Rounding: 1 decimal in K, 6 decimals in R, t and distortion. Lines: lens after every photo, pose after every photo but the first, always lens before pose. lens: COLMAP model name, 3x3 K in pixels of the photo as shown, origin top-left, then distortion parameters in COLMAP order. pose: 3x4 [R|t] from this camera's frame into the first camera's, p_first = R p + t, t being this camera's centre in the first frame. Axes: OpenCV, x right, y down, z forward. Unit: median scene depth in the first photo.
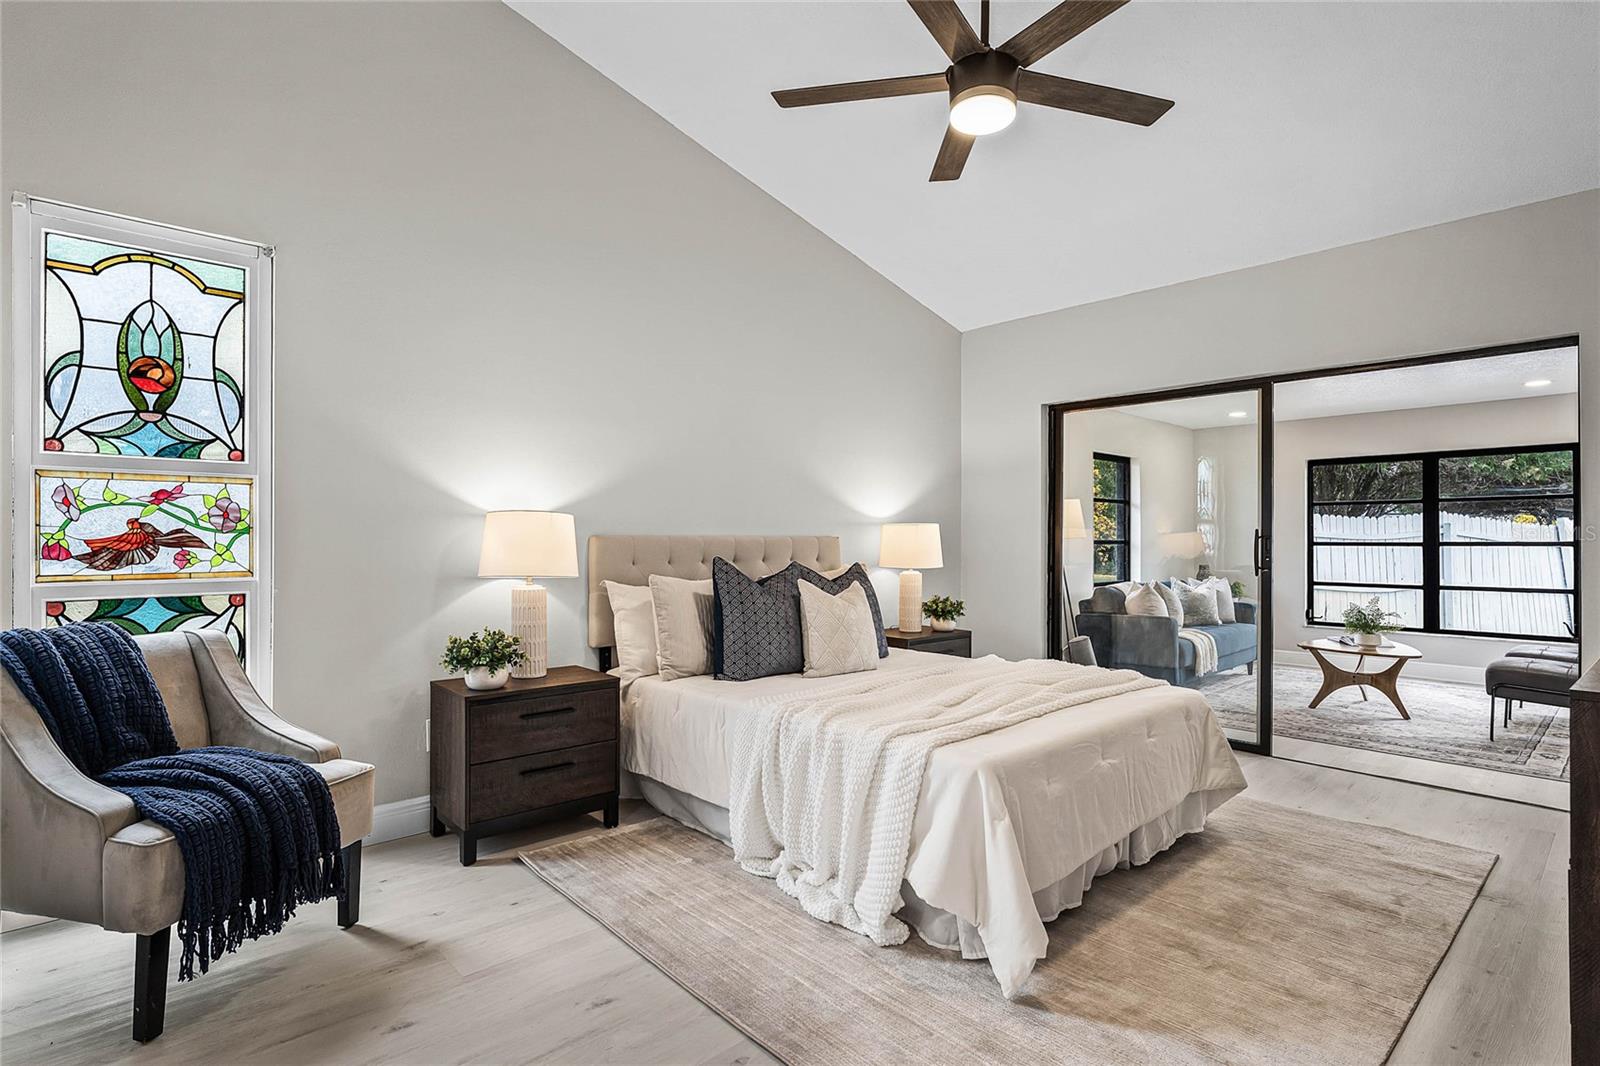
lens RADIAL K [[758.4, 0, 798.9], [0, 758.4, 530.7], [0, 0, 1]] dist [0.001562, 0.000021]
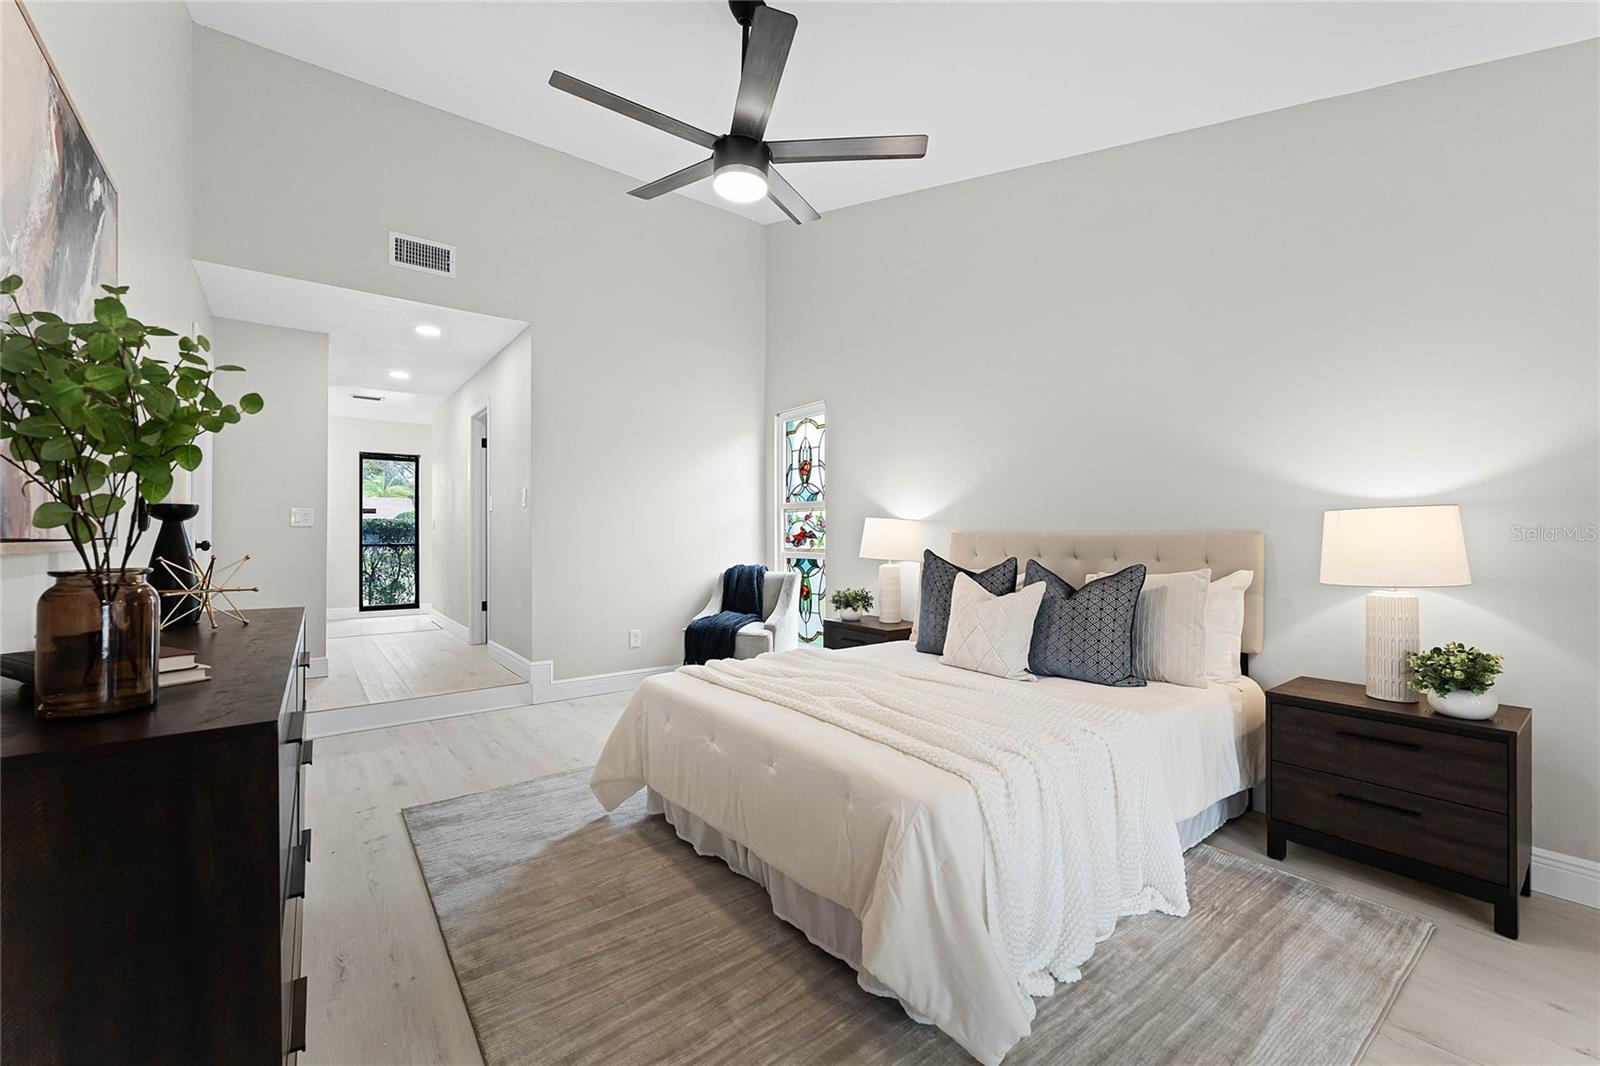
lens RADIAL K [[649.1, 0, 799.8], [0, 649.1, 535.0], [0, 0, 1]] dist [-0.000772, -0.000092]
pose [[-0.070688, 0.005905, -0.997481, 1.231757], [0.006645, 0.999963, 0.005448, -0.000358], [0.997476, -0.006243, -0.070725, 1.120977]]
